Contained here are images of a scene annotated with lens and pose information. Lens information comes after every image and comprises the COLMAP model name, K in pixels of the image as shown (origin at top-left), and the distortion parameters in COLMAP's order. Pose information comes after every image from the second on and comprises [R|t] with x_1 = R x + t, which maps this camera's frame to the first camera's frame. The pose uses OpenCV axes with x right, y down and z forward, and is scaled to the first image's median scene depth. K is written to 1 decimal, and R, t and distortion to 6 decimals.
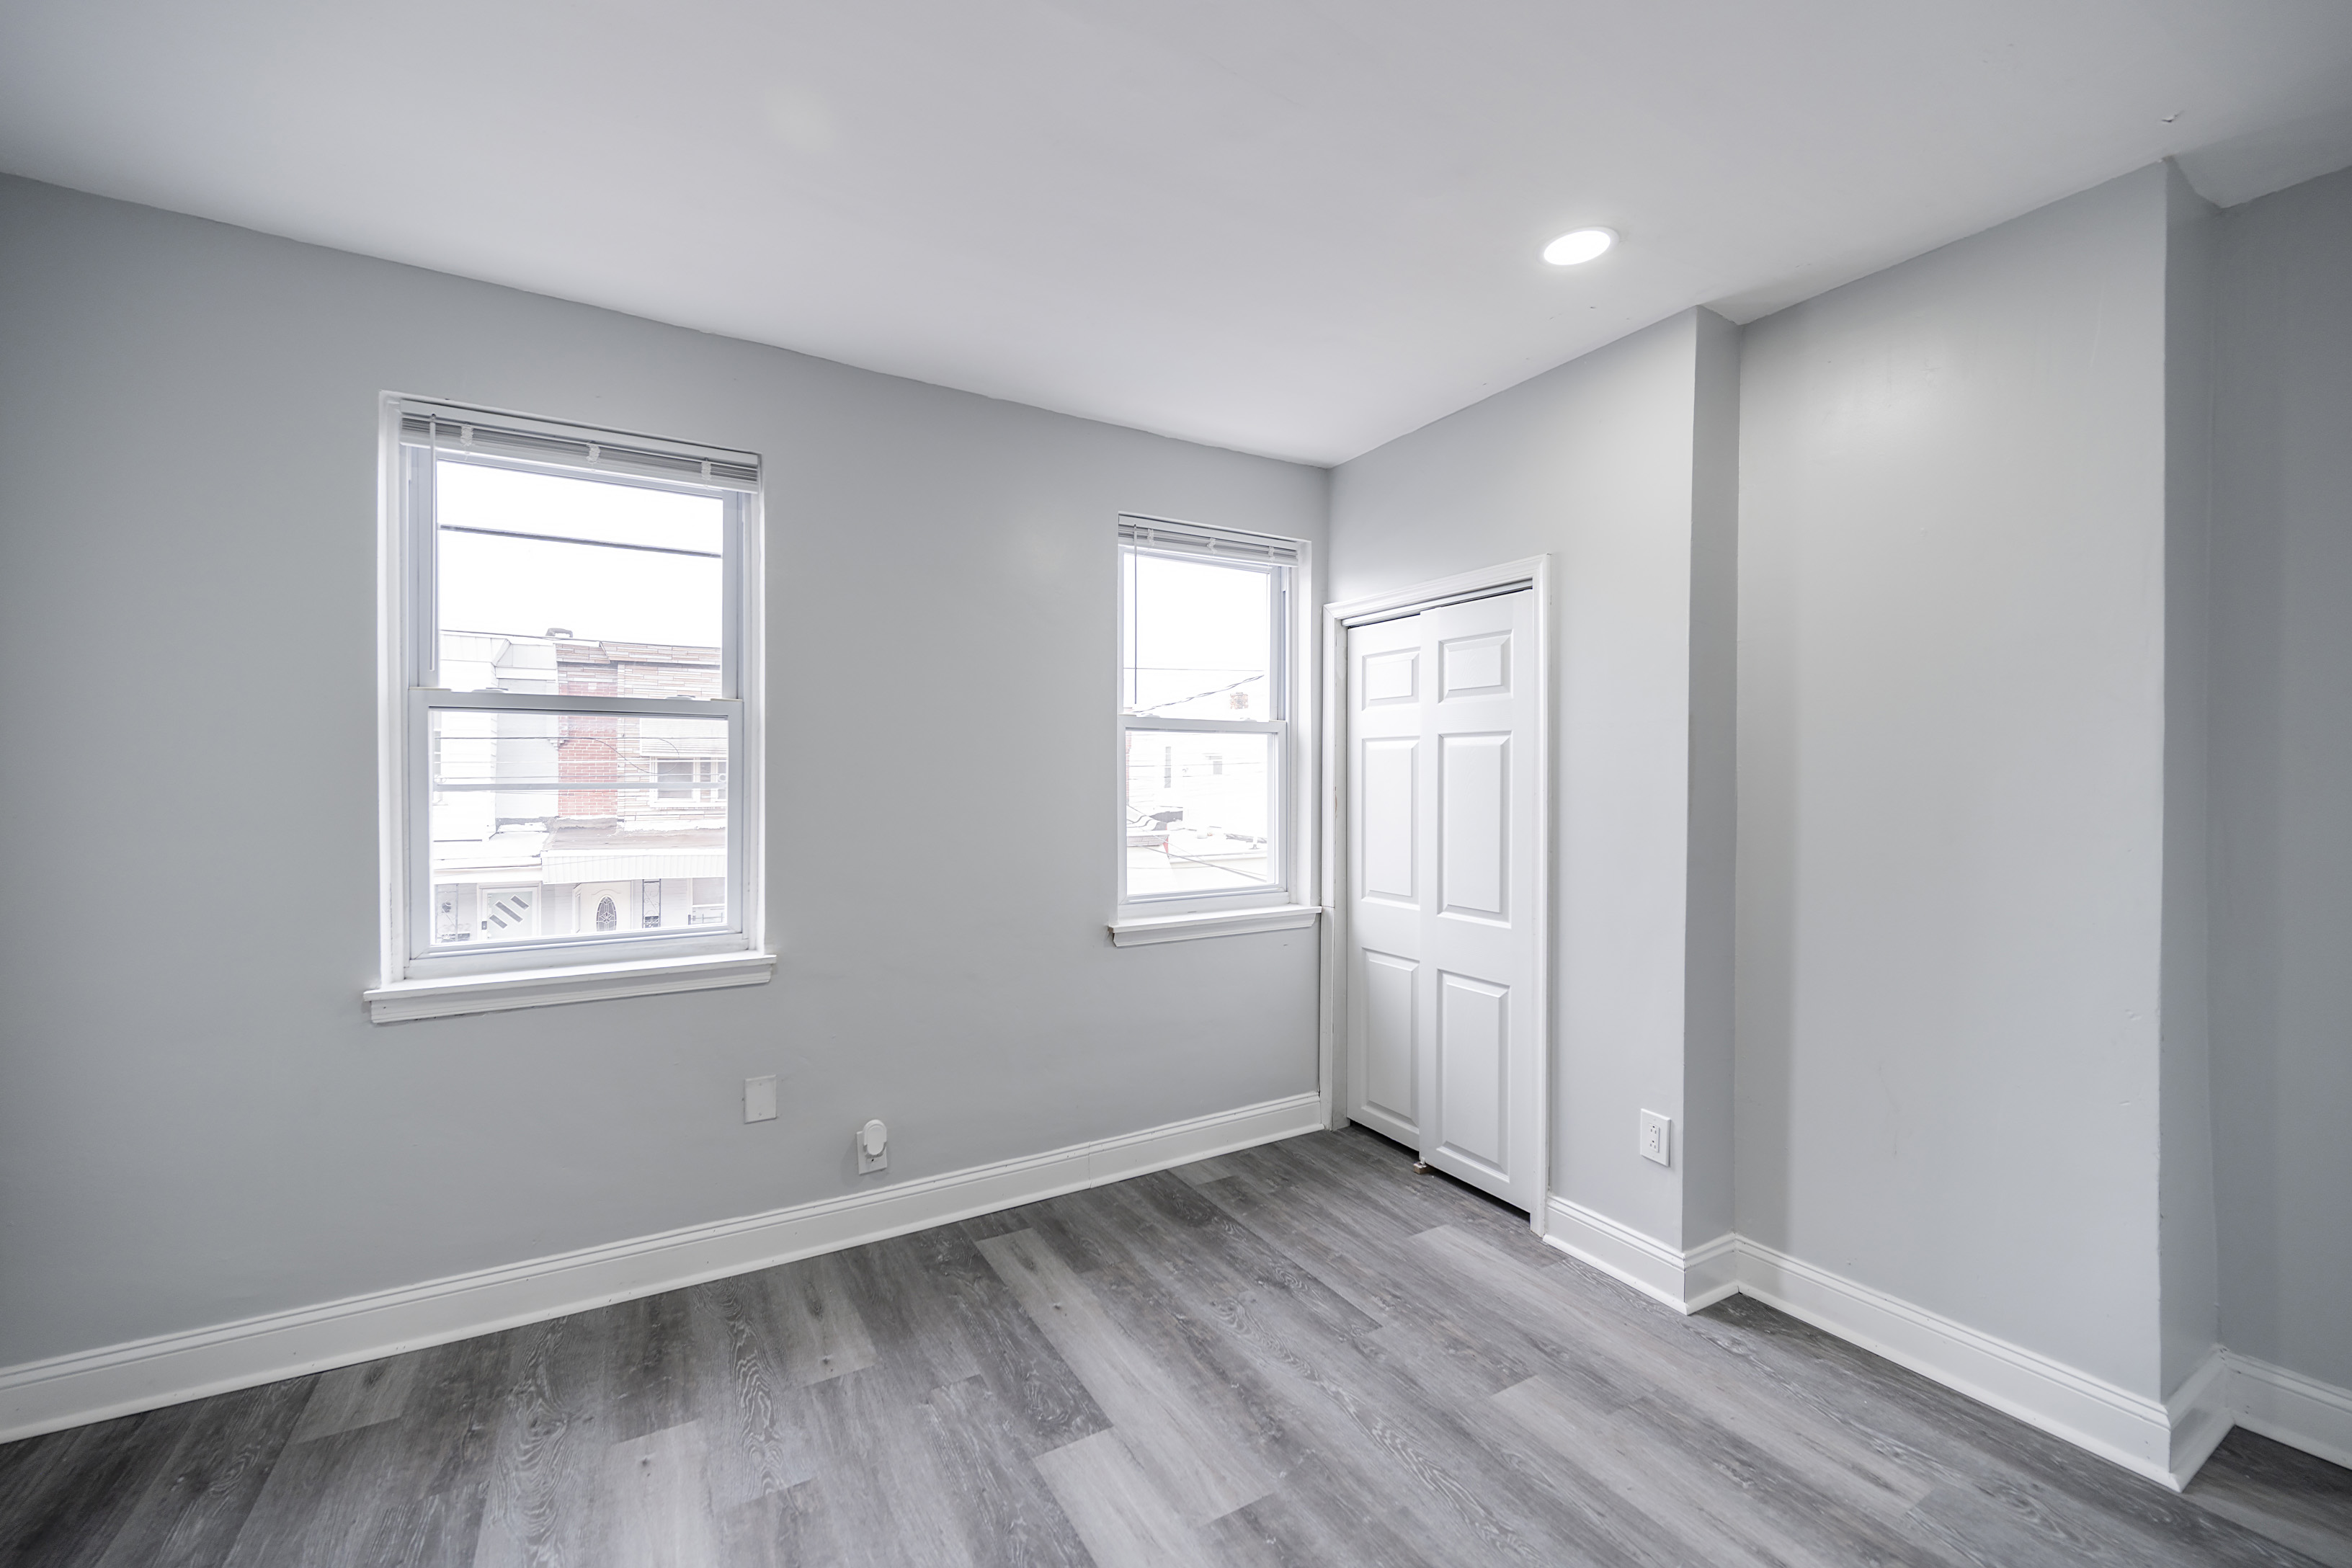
lens RADIAL K [[928.5, 0, 1165.9], [0, 928.5, 776.3], [0, 0, 1]] dist [-0.003016, 0.000626]
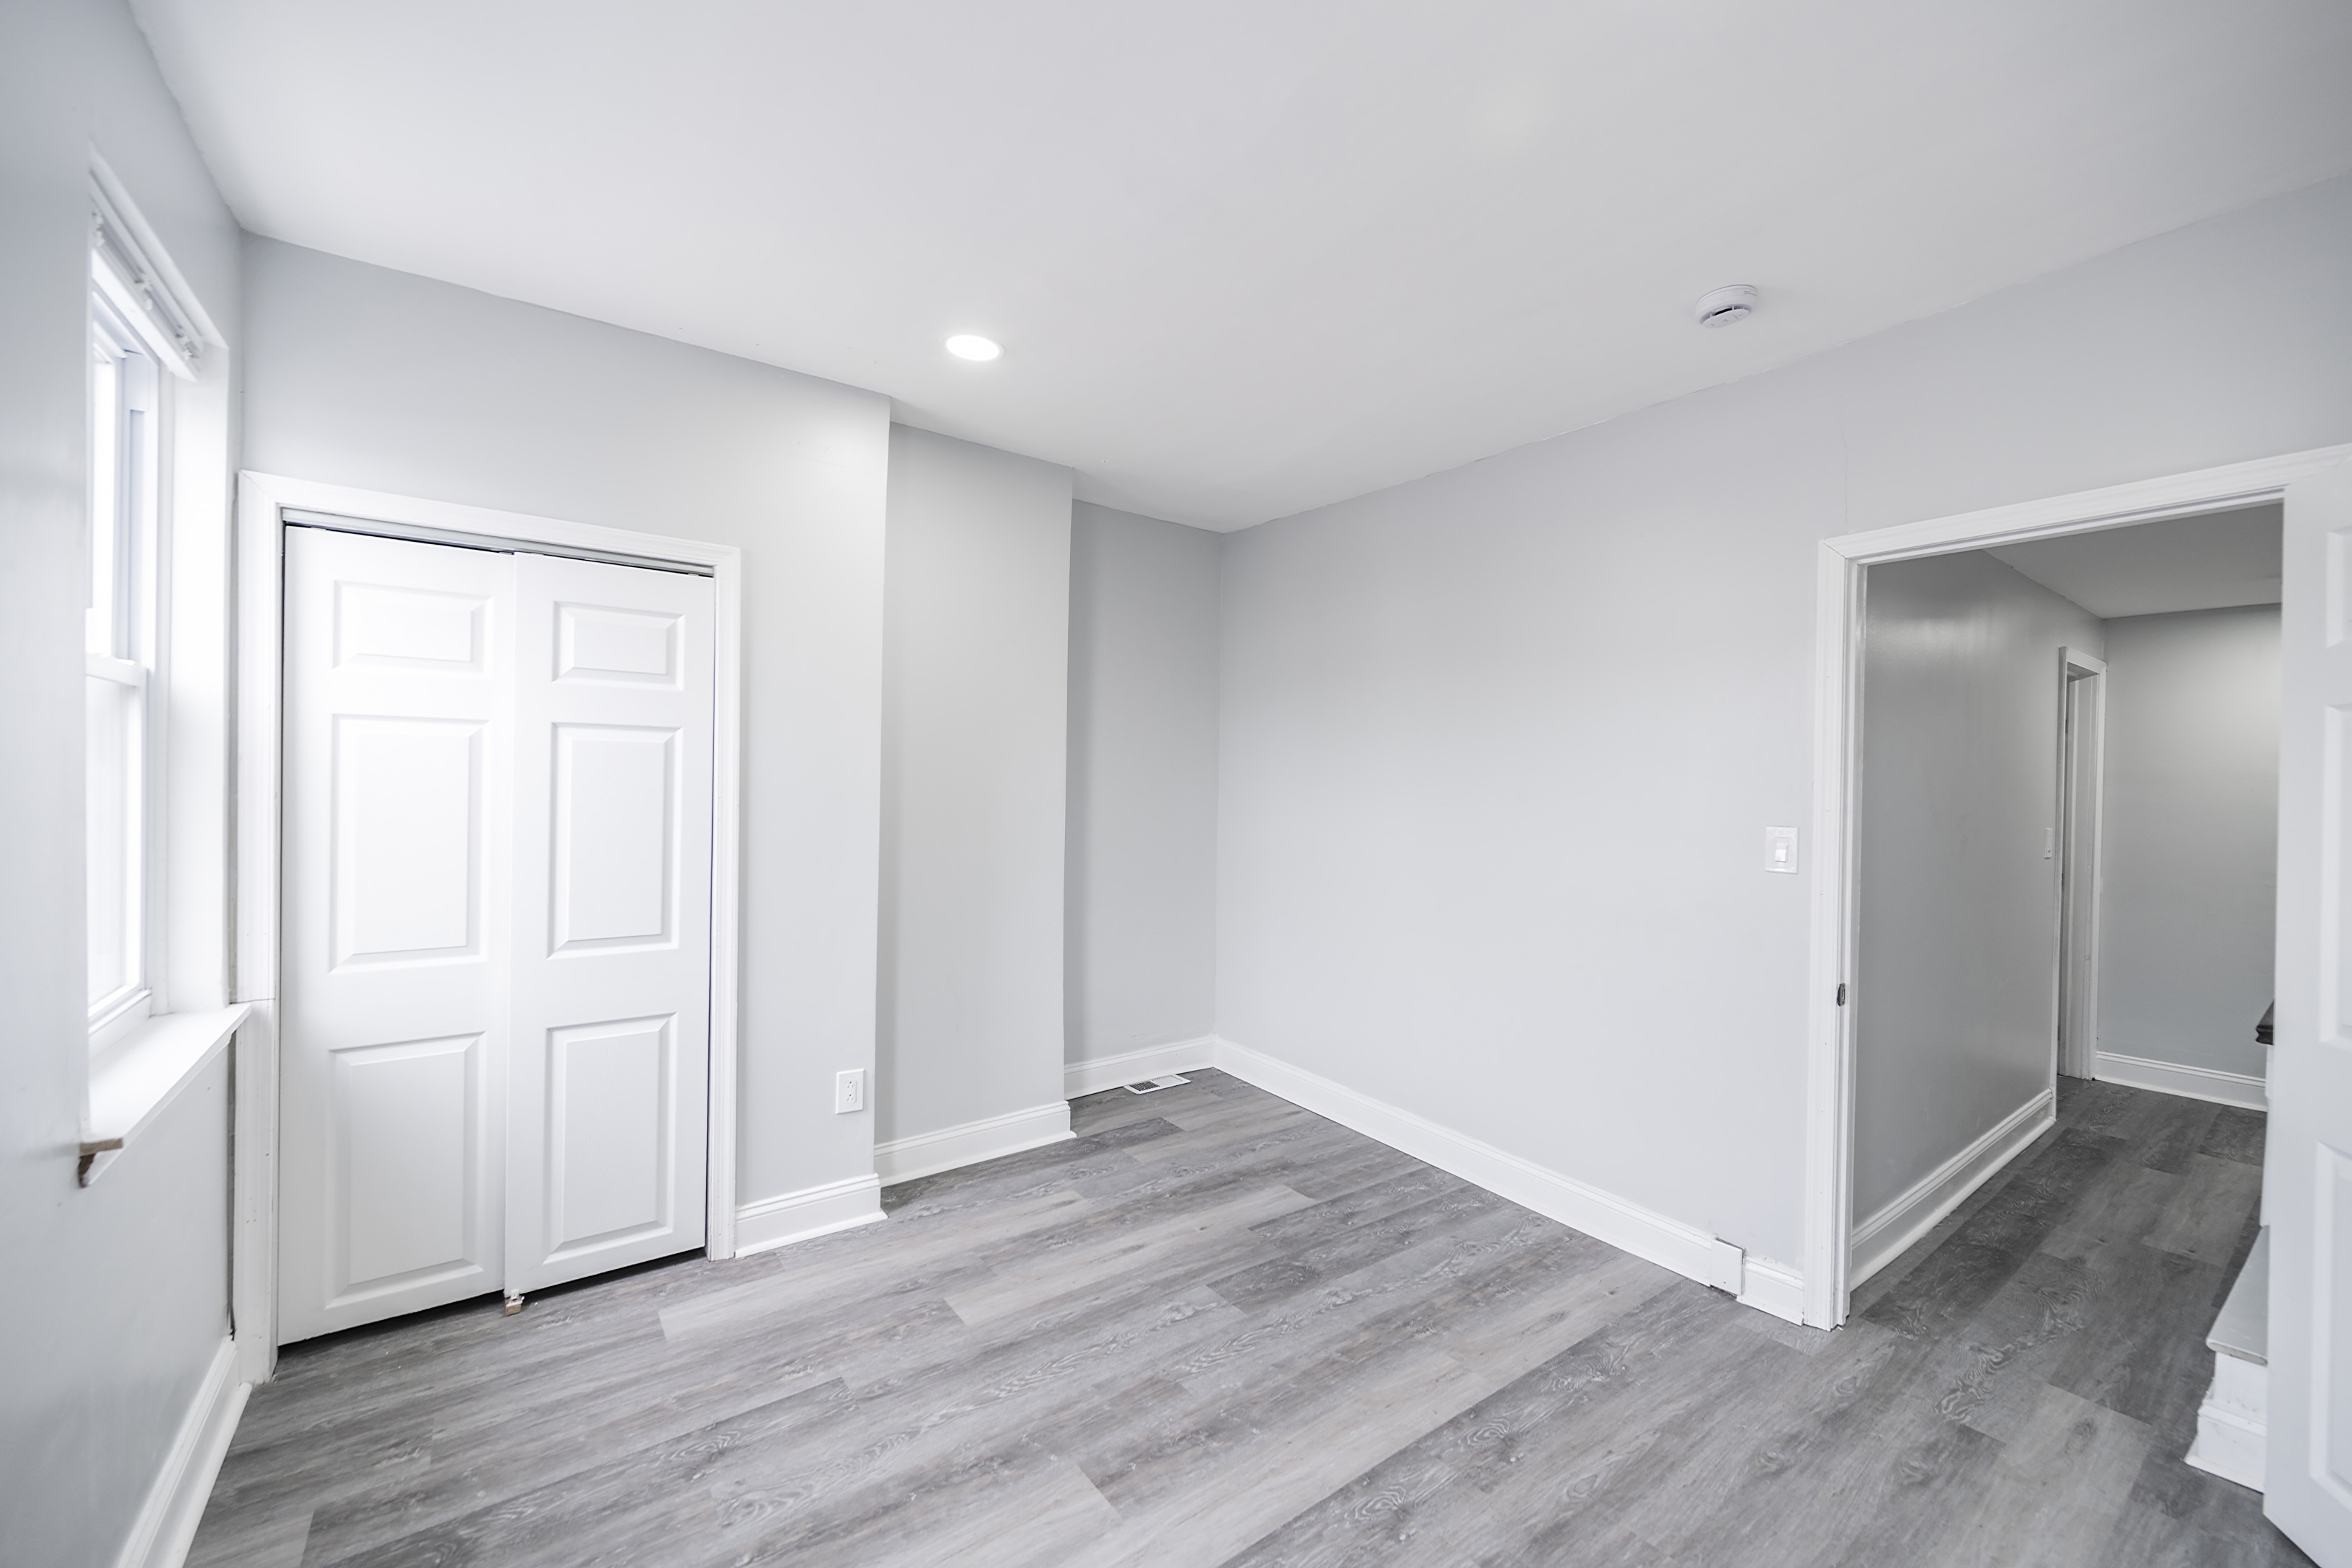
lens RADIAL K [[928.5, 0, 1194.9], [0, 928.5, 785.5], [0, 0, 1]] dist [-0.003016, 0.000626]
pose [[-0.119387, -0.010844, 0.992789, -0.684642], [-0.015203, 0.999843, 0.009093, -0.010898], [-0.992731, -0.014008, -0.119533, 0.728177]]
